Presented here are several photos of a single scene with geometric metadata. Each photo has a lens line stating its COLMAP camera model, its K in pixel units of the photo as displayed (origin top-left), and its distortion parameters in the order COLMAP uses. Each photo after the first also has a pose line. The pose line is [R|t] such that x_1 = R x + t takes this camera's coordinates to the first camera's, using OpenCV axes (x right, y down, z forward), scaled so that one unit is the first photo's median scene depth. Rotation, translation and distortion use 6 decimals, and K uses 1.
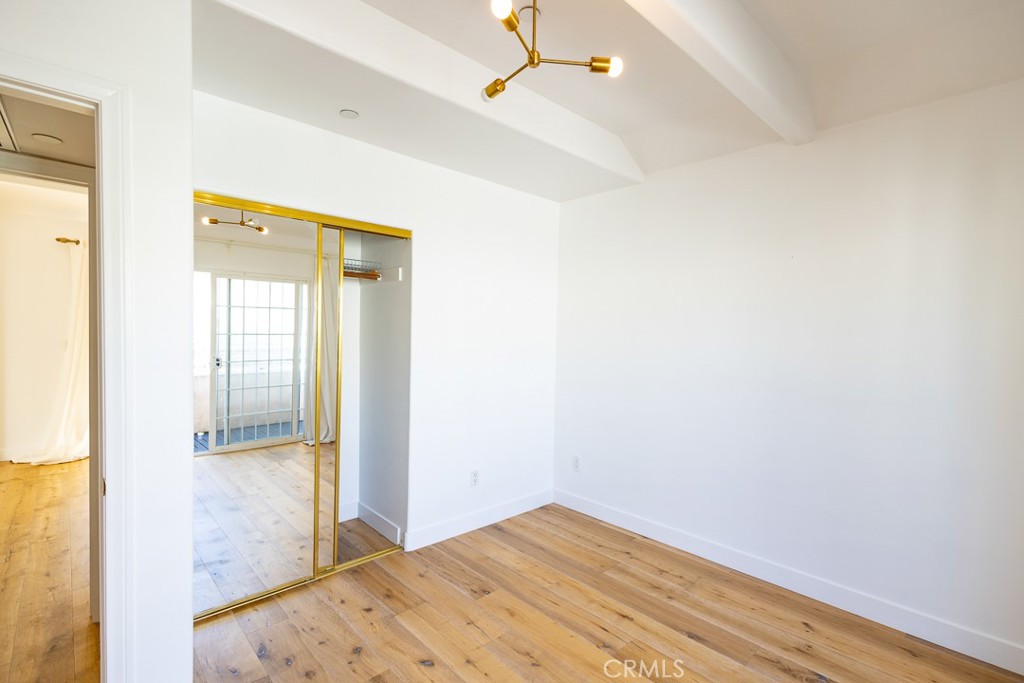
lens RADIAL K [[467.0, 0, 517.1], [0, 467.0, 347.1], [0, 0, 1]] dist [0.004220, -0.001350]
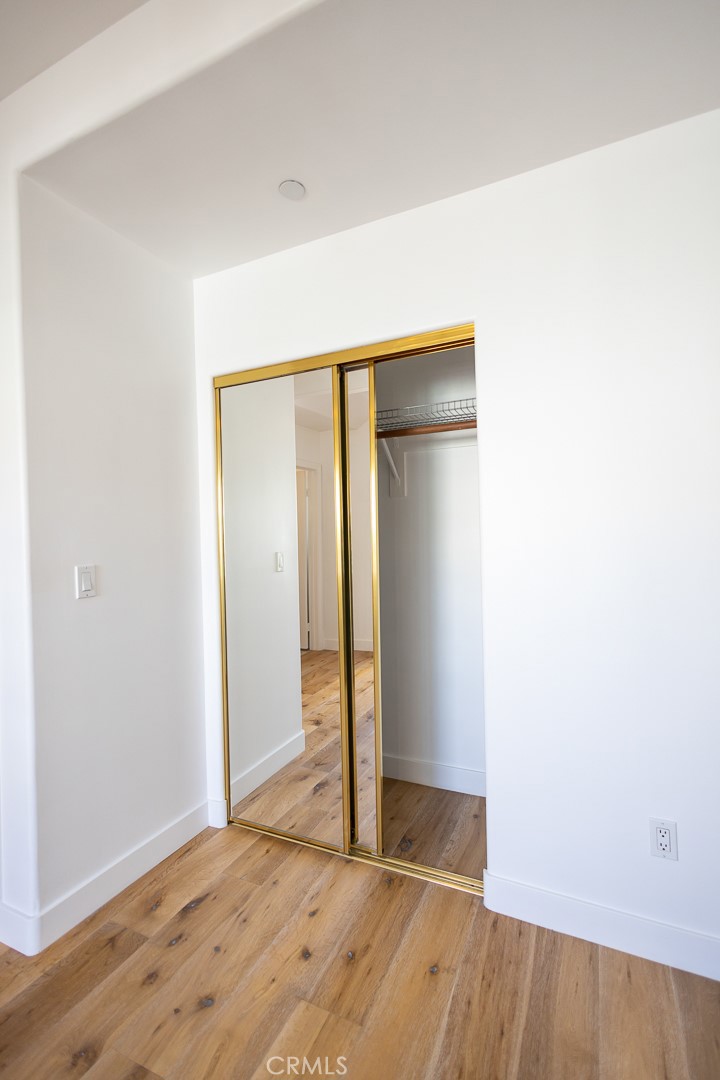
lens RADIAL K [[492.5, 0, 360.4], [0, 492.5, 541.4], [0, 0, 1]] dist [0.004220, -0.001350]
pose [[0.358761, -0.008445, -0.933391, 0.279373], [0.002161, 0.999964, -0.008217, 0.011869], [0.933427, 0.000931, 0.358766, 0.703587]]
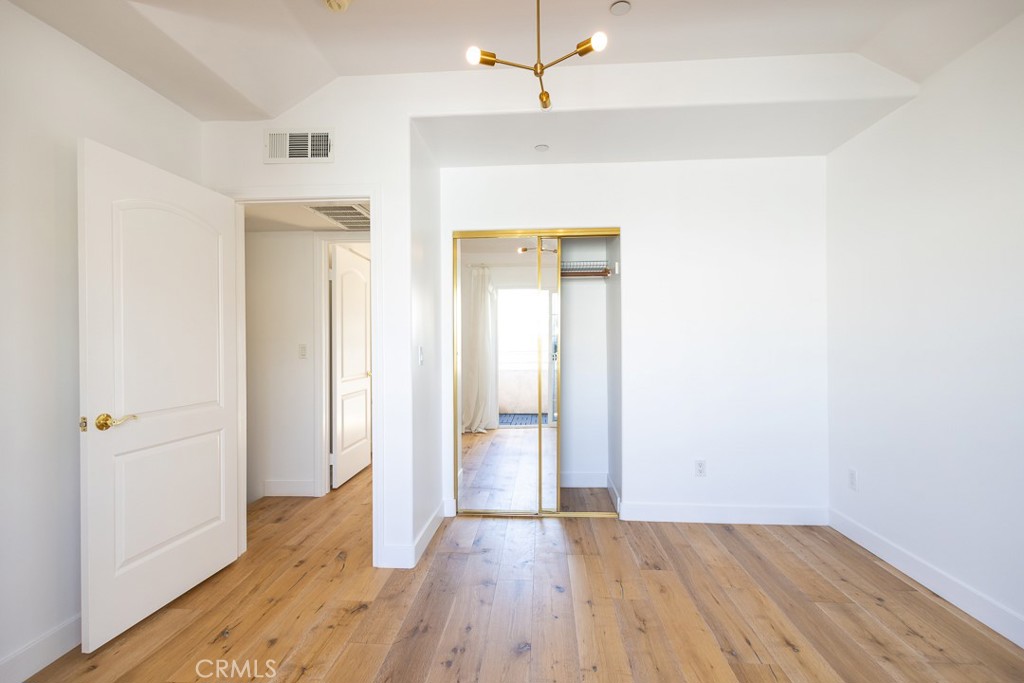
lens RADIAL K [[467.0, 0, 511.9], [0, 467.0, 344.9], [0, 0, 1]] dist [0.004220, -0.001350]
pose [[0.681035, -0.021223, -0.731943, 0.428885], [-0.002237, 0.999515, -0.031063, 0.068671], [0.732247, 0.022792, 0.680658, 0.067045]]
